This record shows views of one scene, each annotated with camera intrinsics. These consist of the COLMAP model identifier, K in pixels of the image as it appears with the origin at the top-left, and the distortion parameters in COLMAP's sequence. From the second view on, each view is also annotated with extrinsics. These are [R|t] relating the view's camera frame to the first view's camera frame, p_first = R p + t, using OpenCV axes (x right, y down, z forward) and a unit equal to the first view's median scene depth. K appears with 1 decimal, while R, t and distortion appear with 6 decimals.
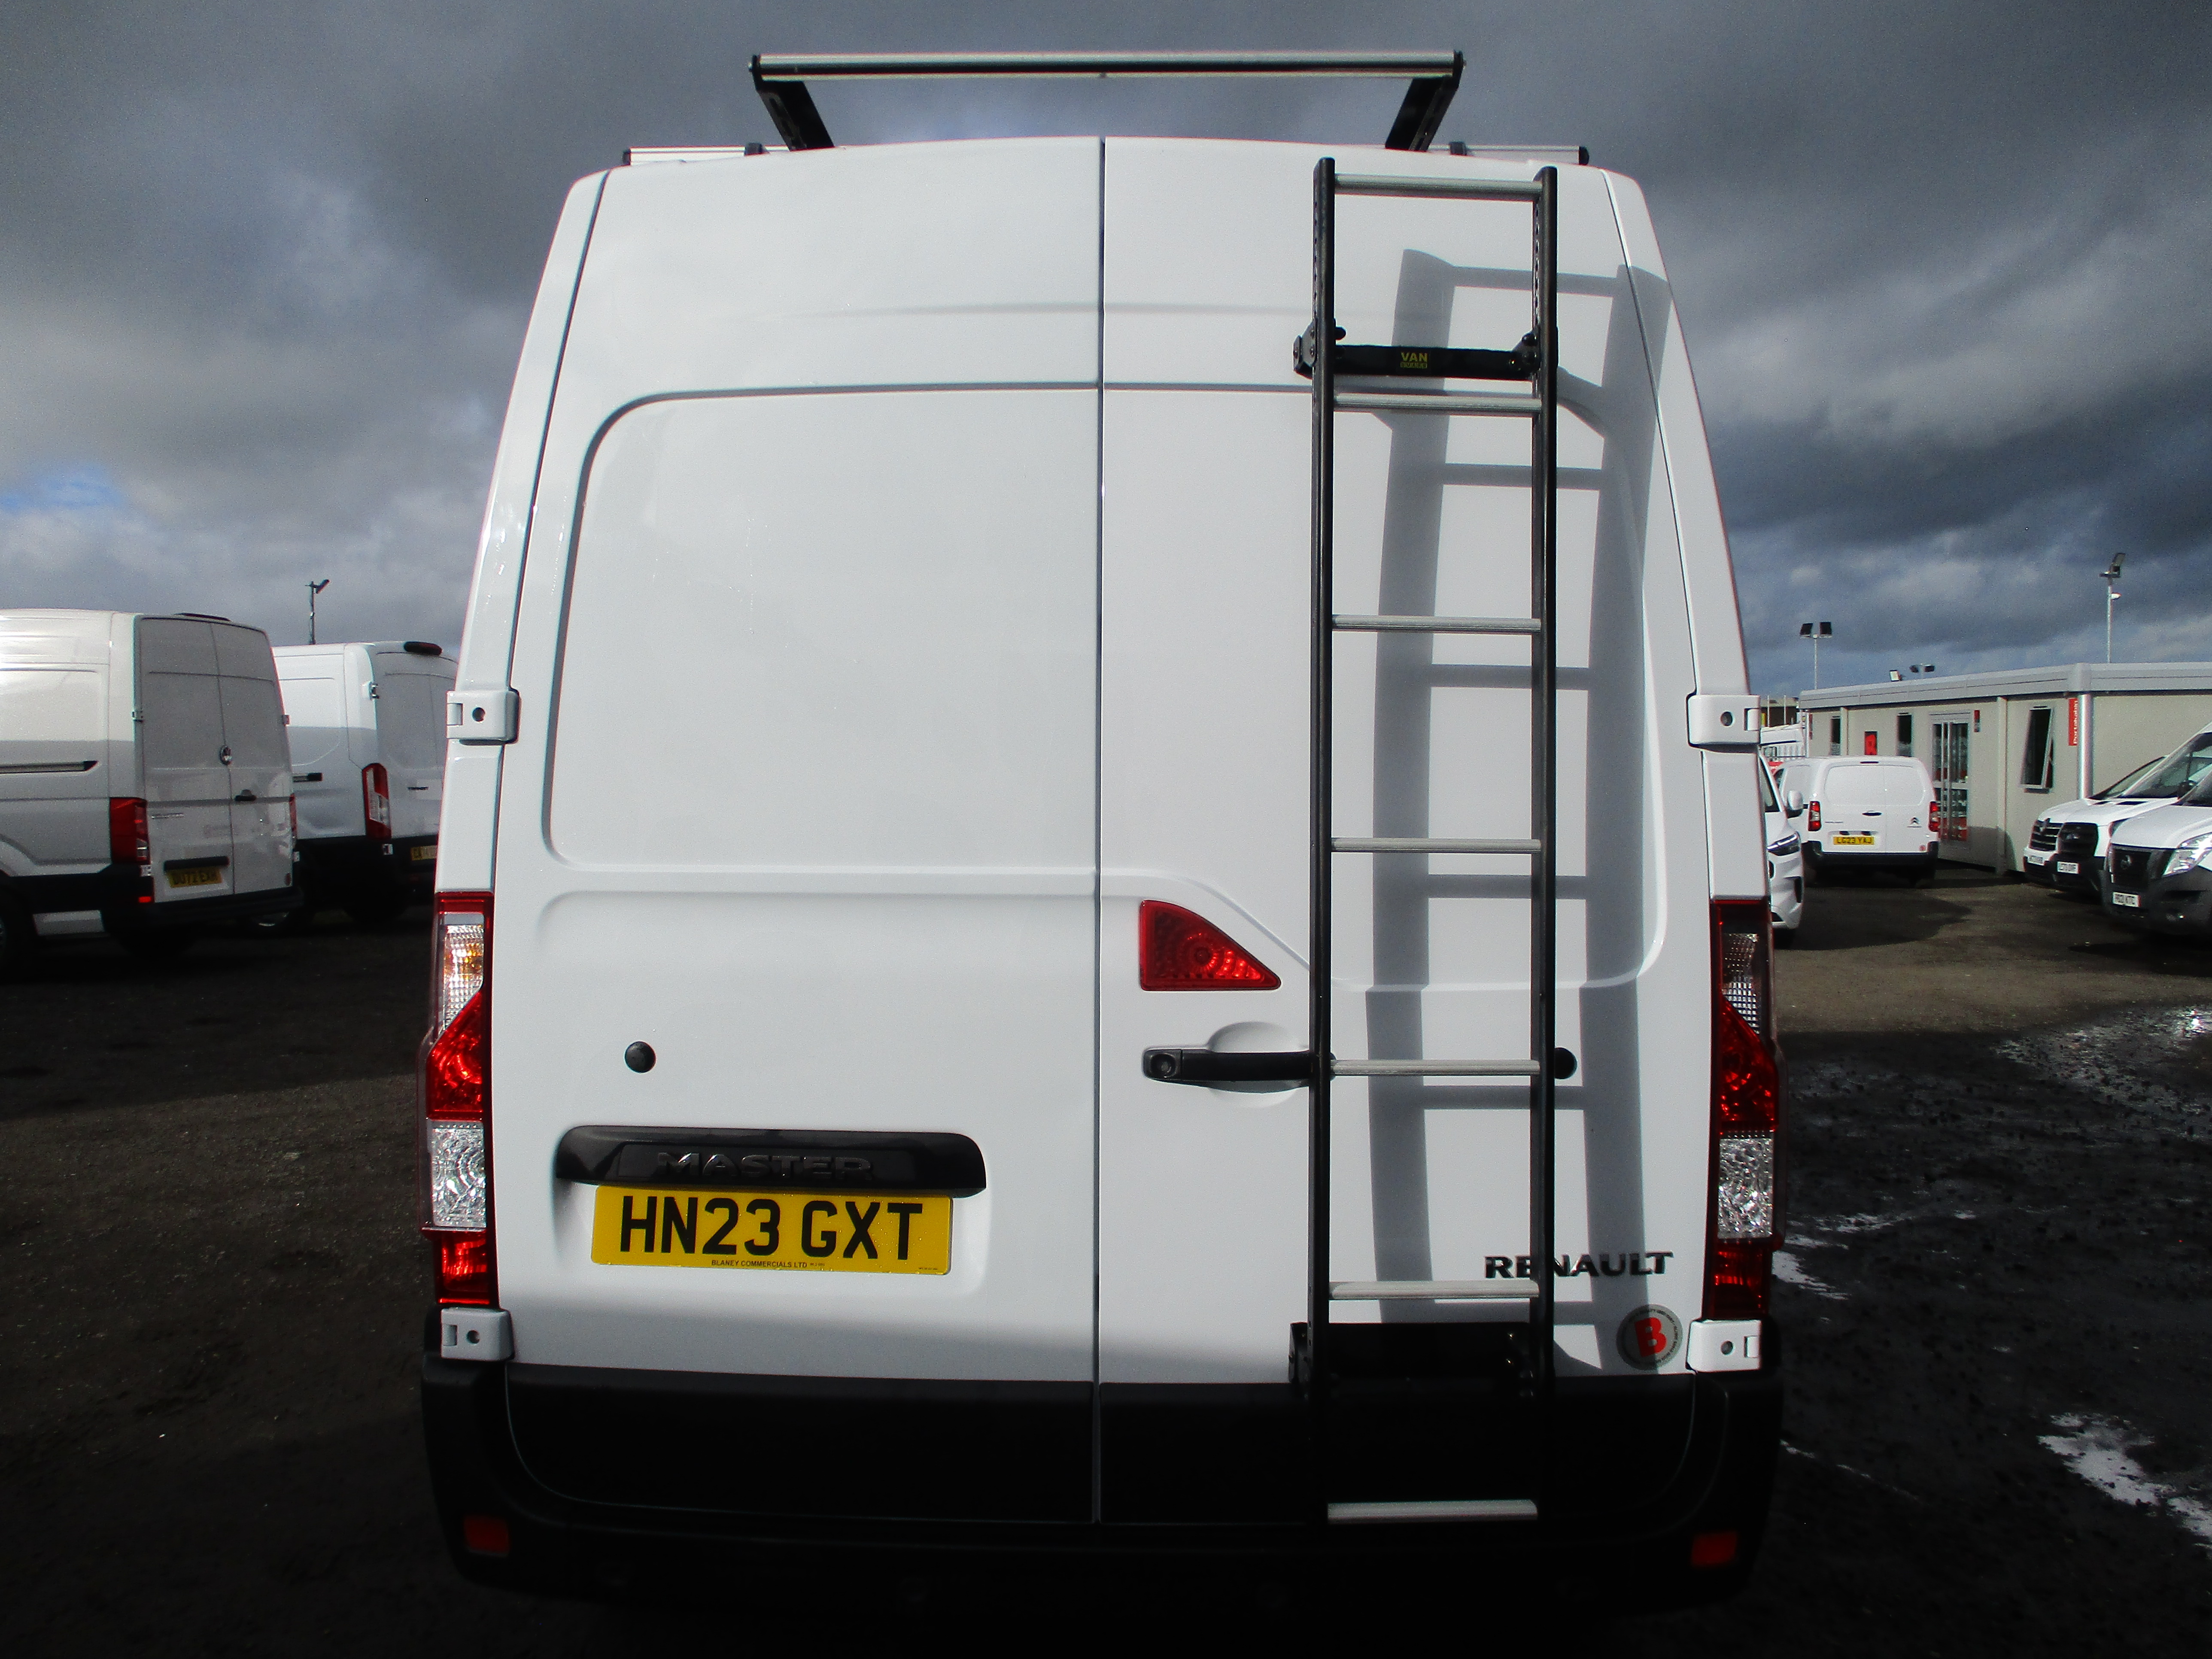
lens RADIAL K [[1856.6, 0, 1095.8], [0, 1856.6, 824.2], [0, 0, 1]] dist [-0.023690, -0.004259]
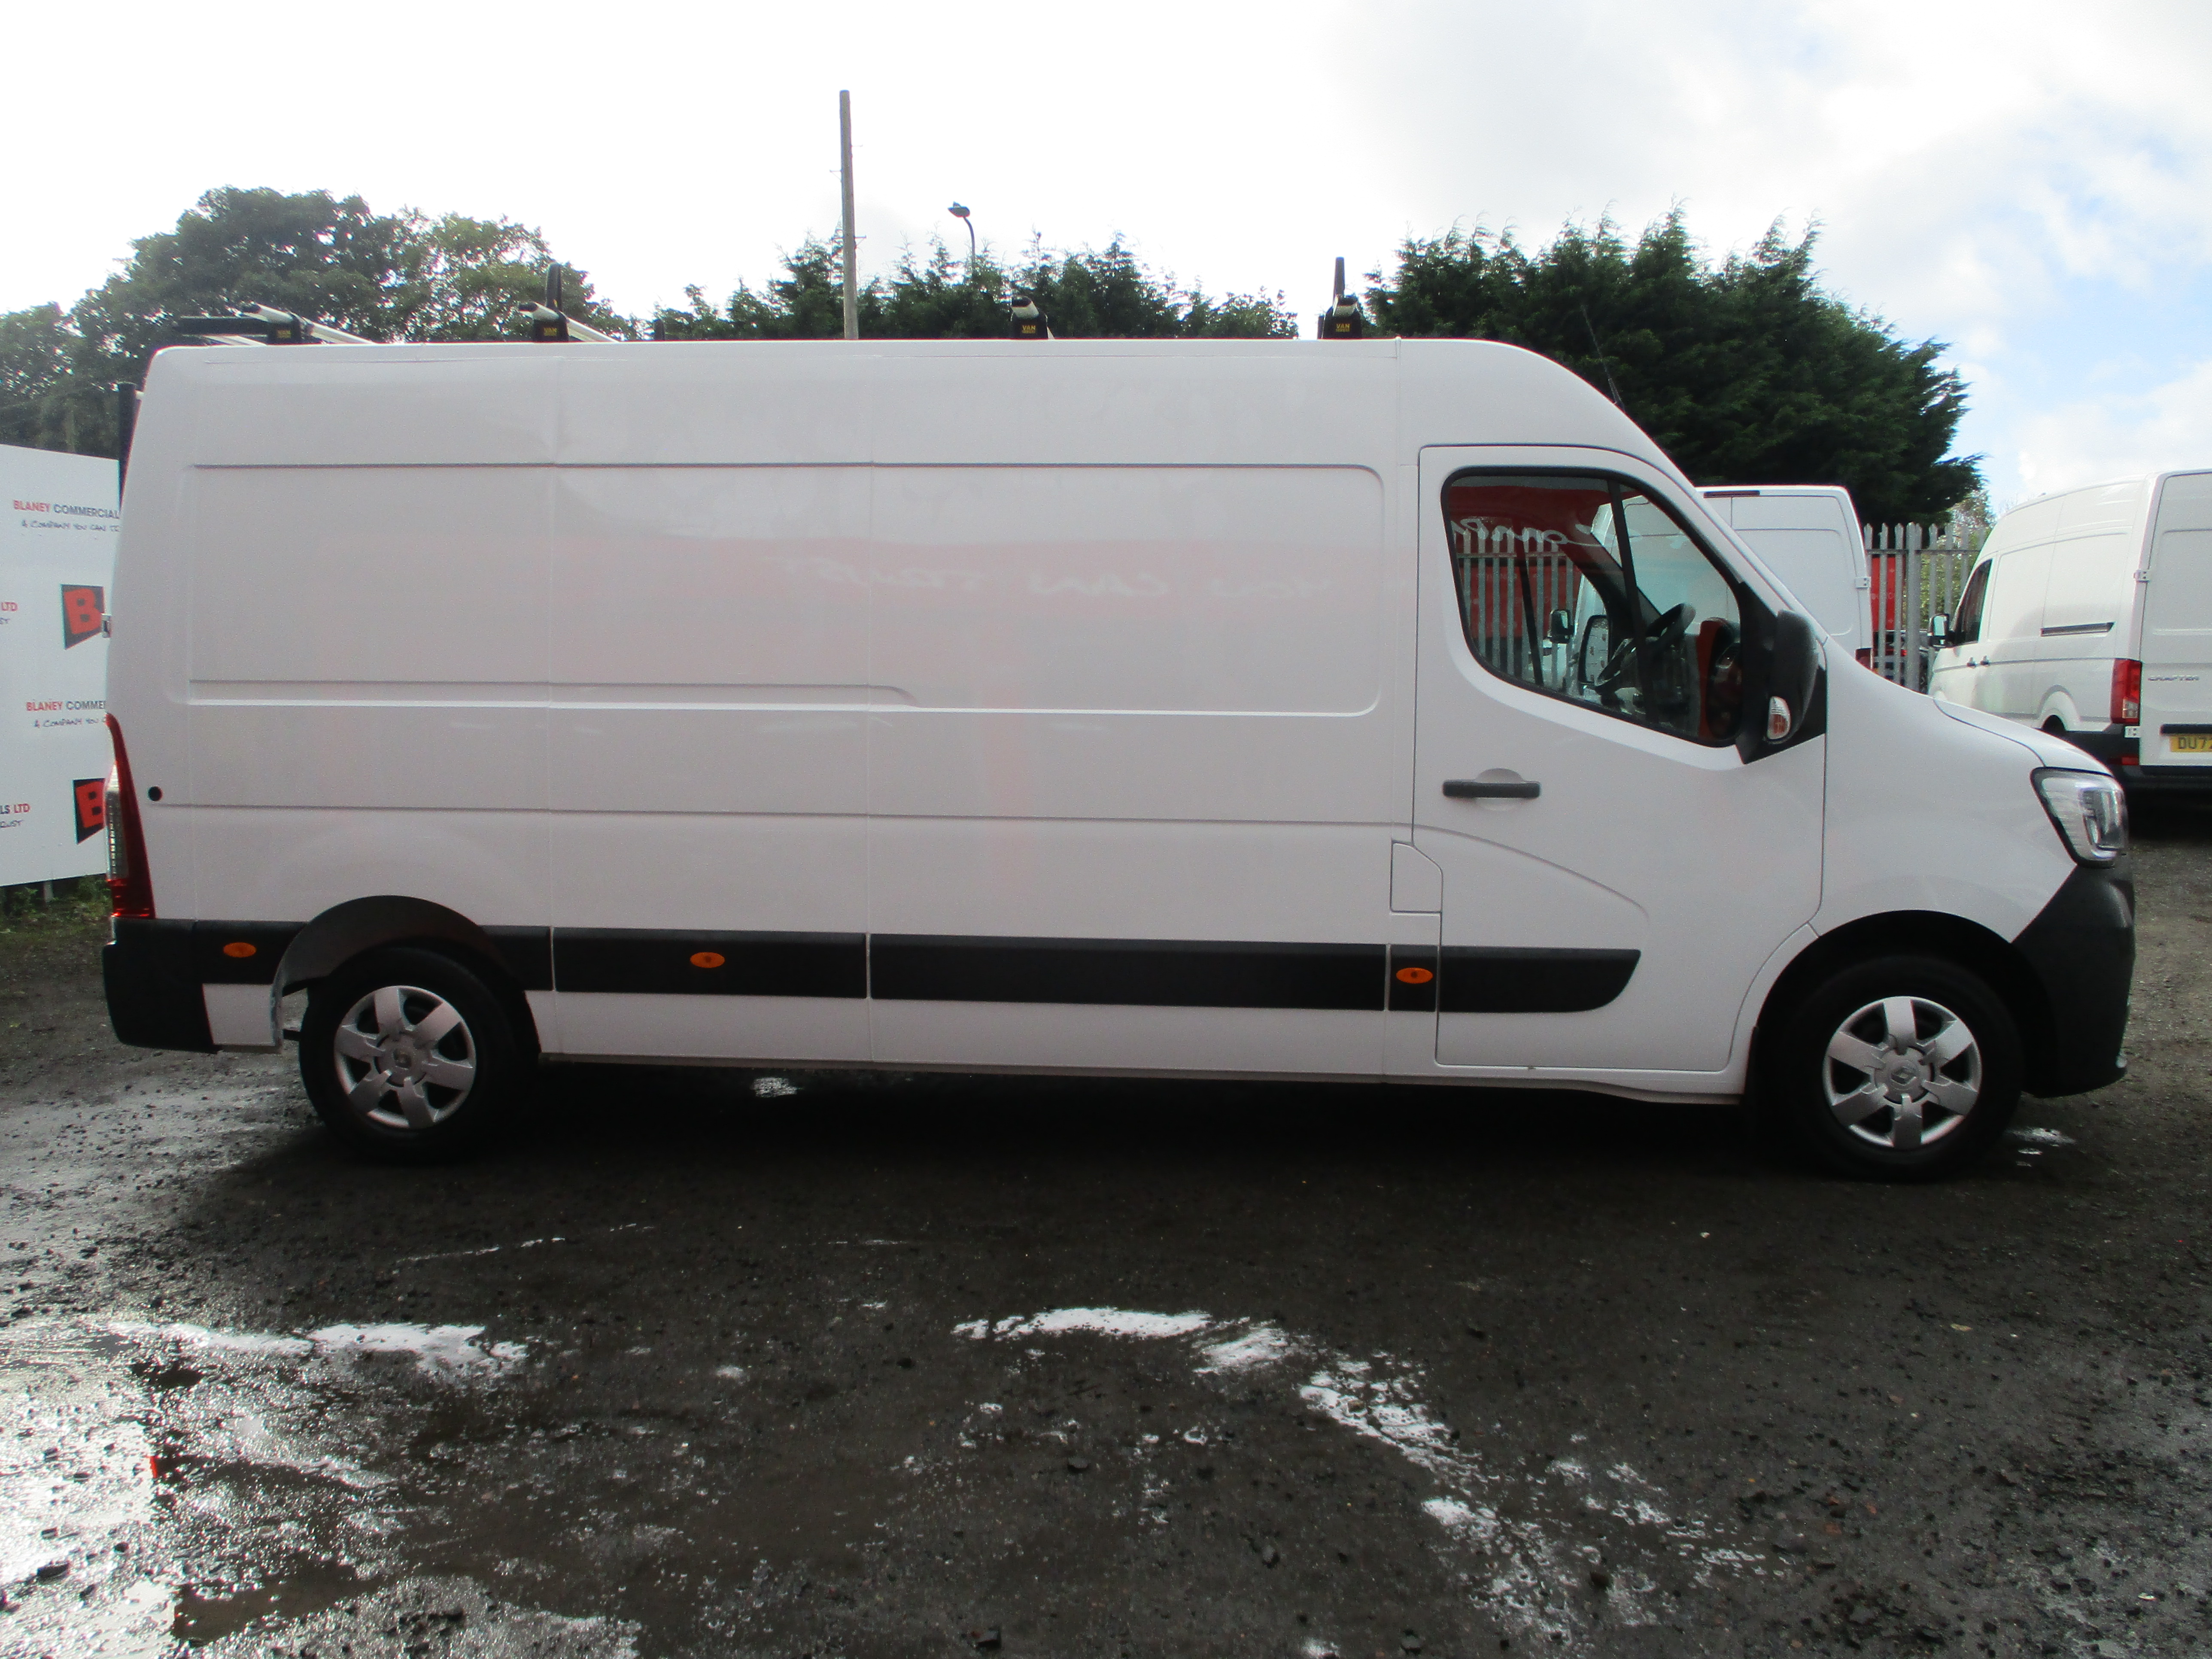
lens RADIAL K [[1856.6, 0, 1095.8], [0, 1856.6, 824.2], [0, 0, 1]] dist [-0.023690, -0.004259]
pose [[-0.048729, 0.104494, -0.993331, 2.401447], [-0.024759, 0.994080, 0.105787, -0.082939], [0.998505, 0.029749, -0.045853, 2.262239]]
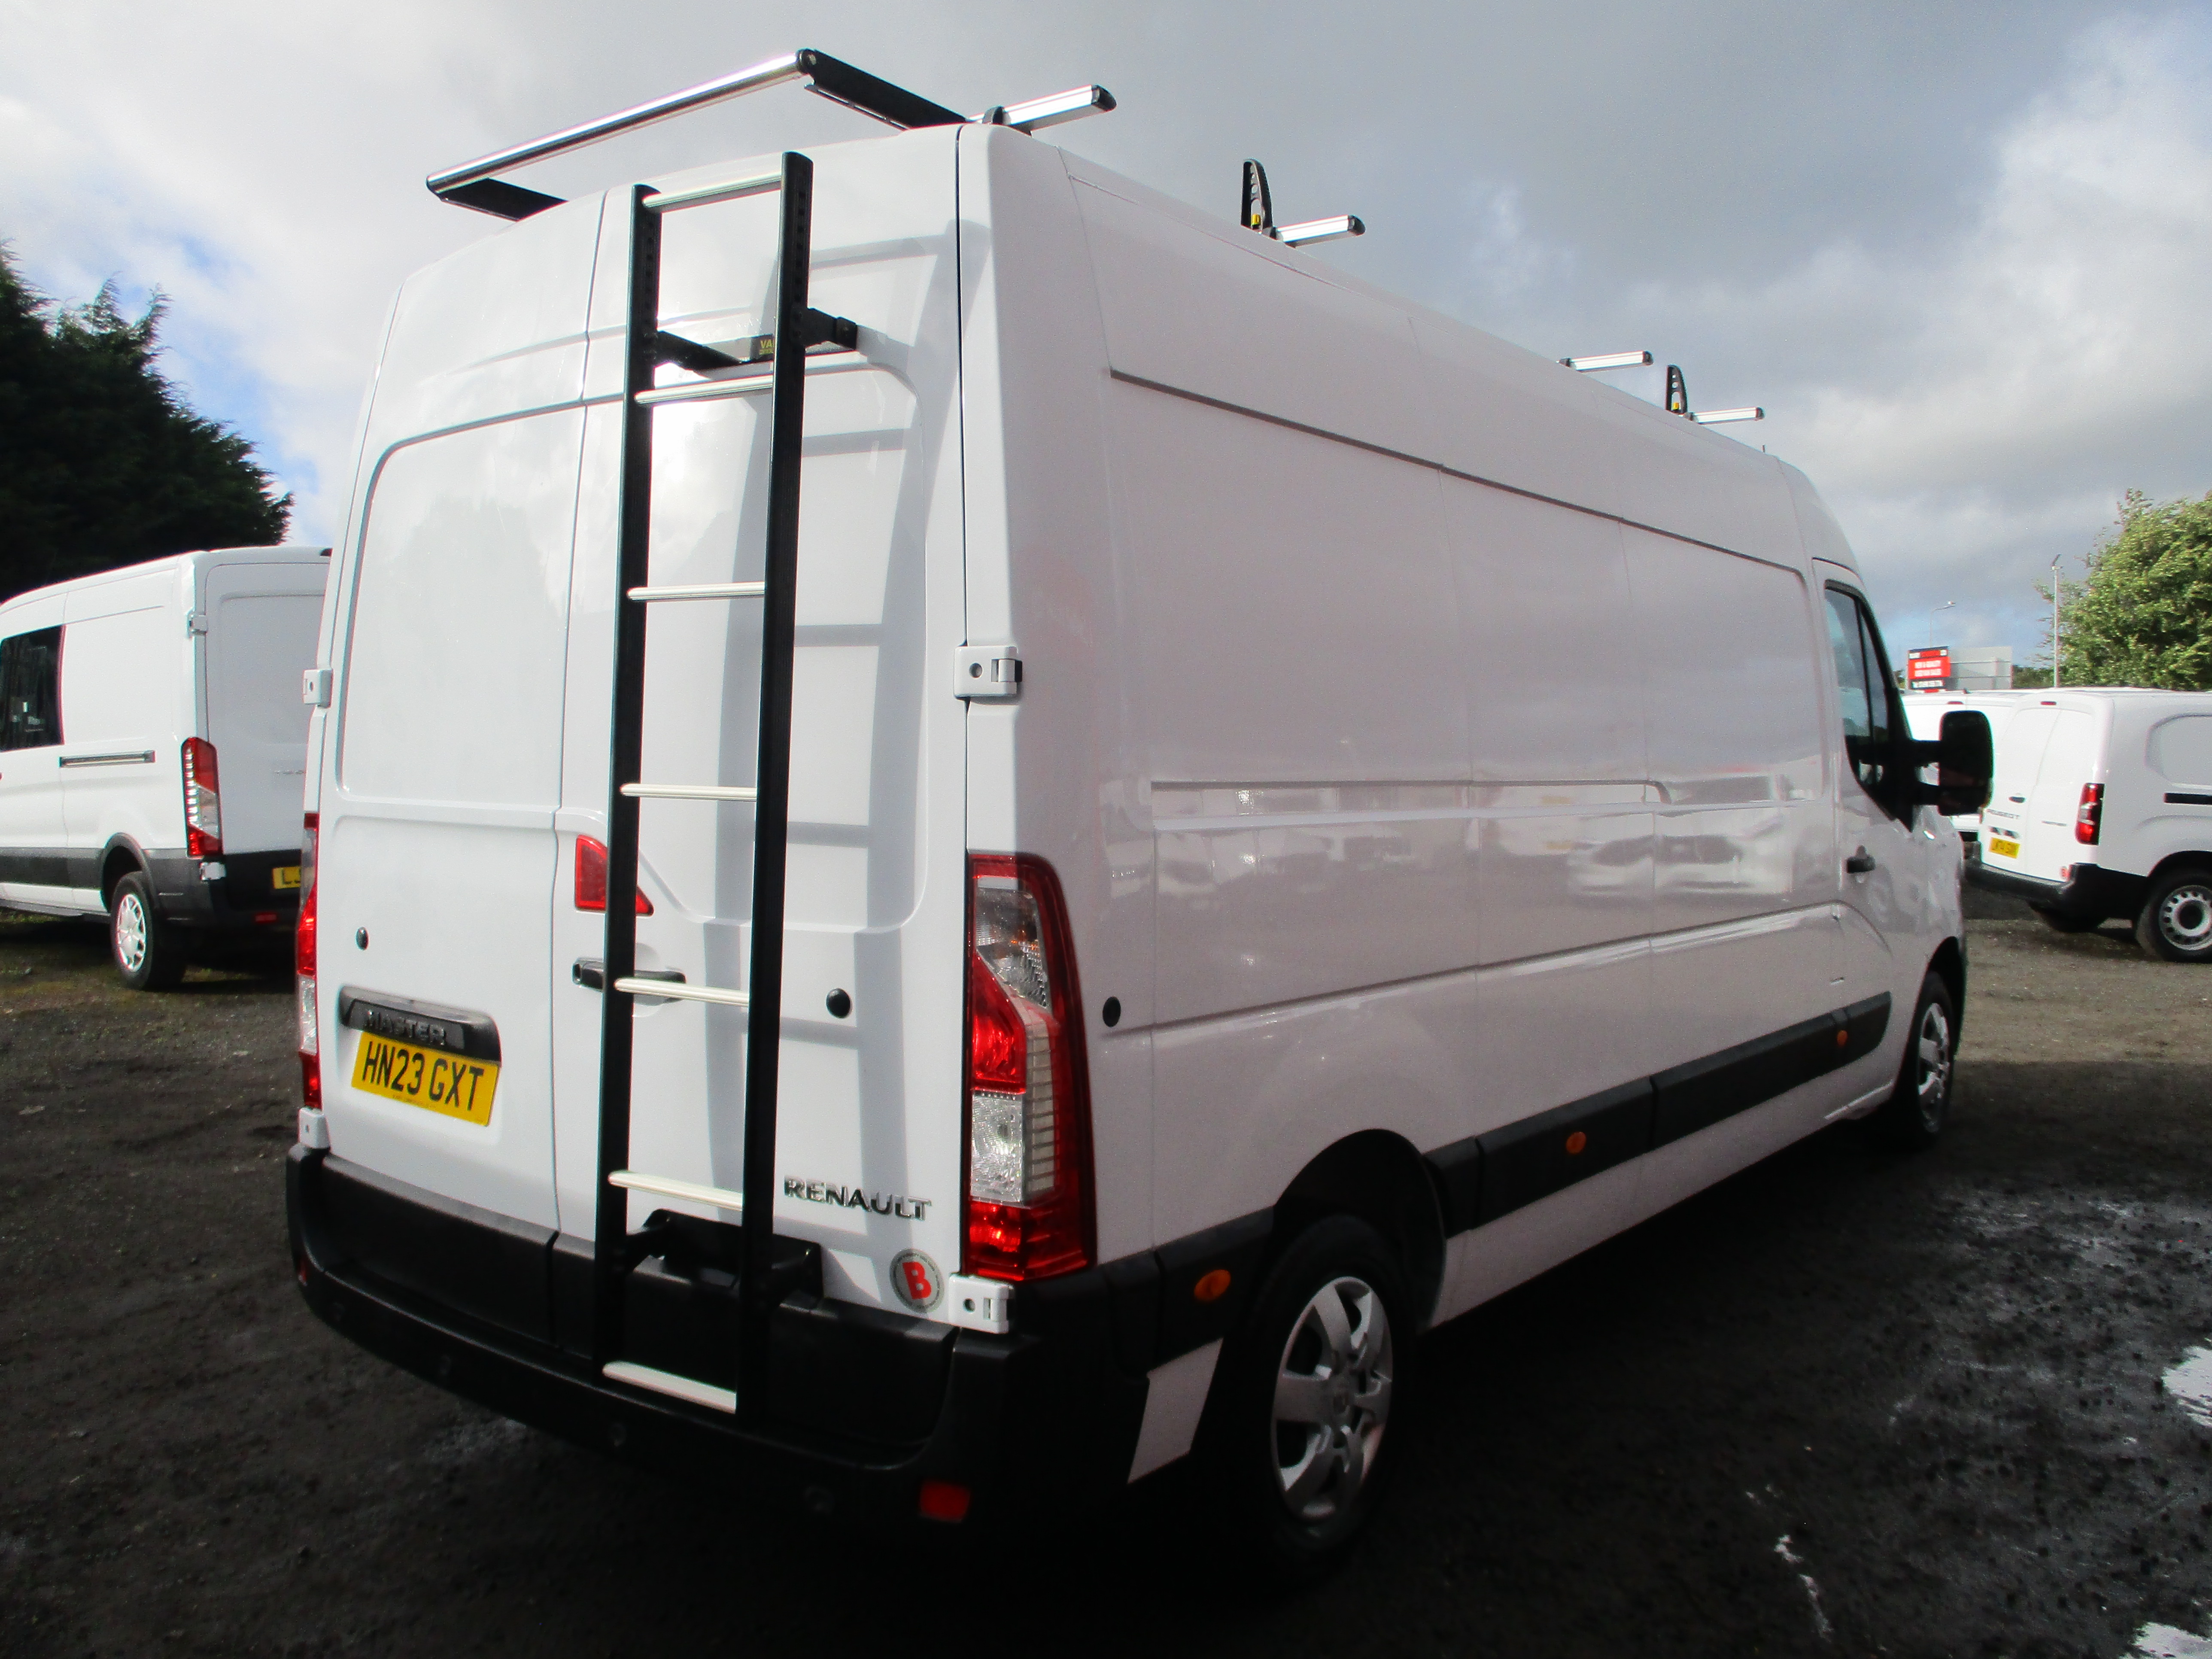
lens RADIAL K [[1856.6, 0, 1095.8], [0, 1856.6, 824.2], [0, 0, 1]] dist [-0.023690, -0.004259]
pose [[0.800481, 0.031957, -0.598506, 0.980095], [-0.018212, 0.999413, 0.029005, -0.005147], [0.599081, -0.012319, 0.800593, 0.245454]]
